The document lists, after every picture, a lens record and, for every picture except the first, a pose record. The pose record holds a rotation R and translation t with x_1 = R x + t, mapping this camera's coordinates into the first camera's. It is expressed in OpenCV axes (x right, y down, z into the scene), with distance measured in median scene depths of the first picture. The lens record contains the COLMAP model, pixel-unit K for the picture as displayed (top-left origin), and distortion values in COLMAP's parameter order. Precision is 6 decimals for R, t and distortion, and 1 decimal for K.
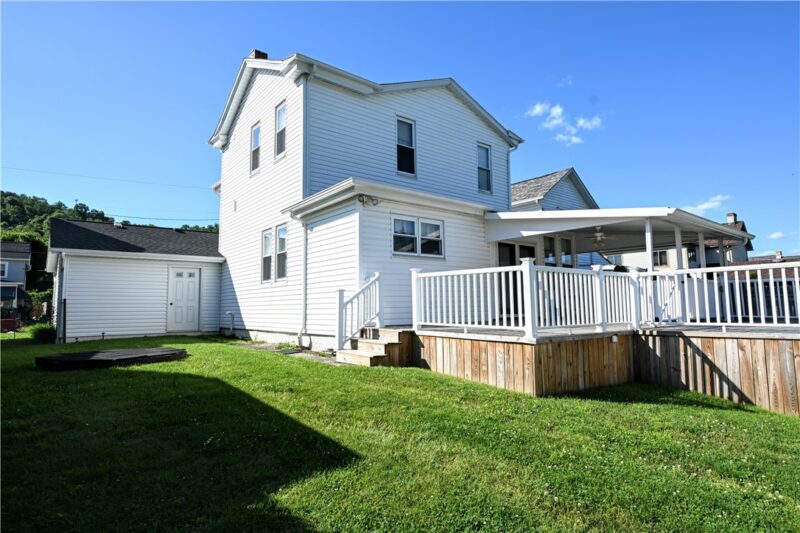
lens RADIAL K [[457.6, 0, 399.6], [0, 457.6, 268.3], [0, 0, 1]] dist [0.004910, 0.000619]
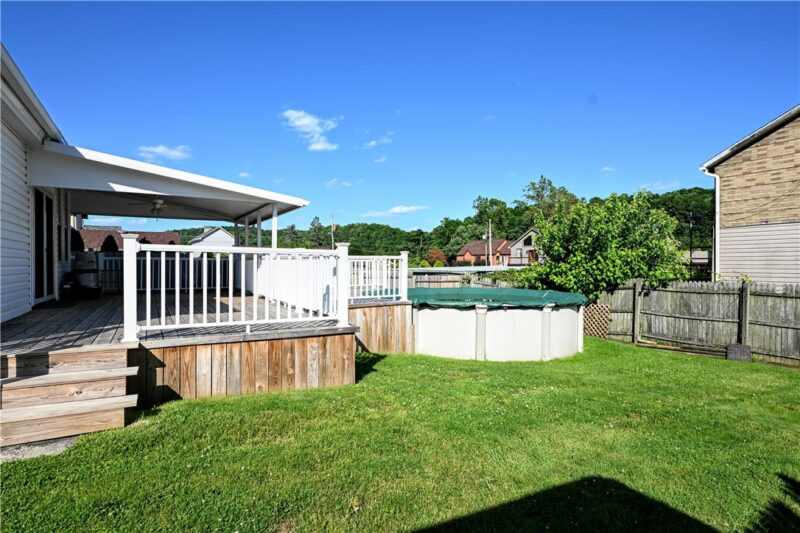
lens RADIAL K [[427.0, 0, 400.1], [0, 427.0, 265.4], [0, 0, 1]] dist [-0.002696, -0.000419]
pose [[0.122907, 0.008672, 0.992380, -0.535293], [-0.088331, 0.996089, 0.002235, 0.009881], [-0.988479, -0.087933, 0.123193, 0.711806]]
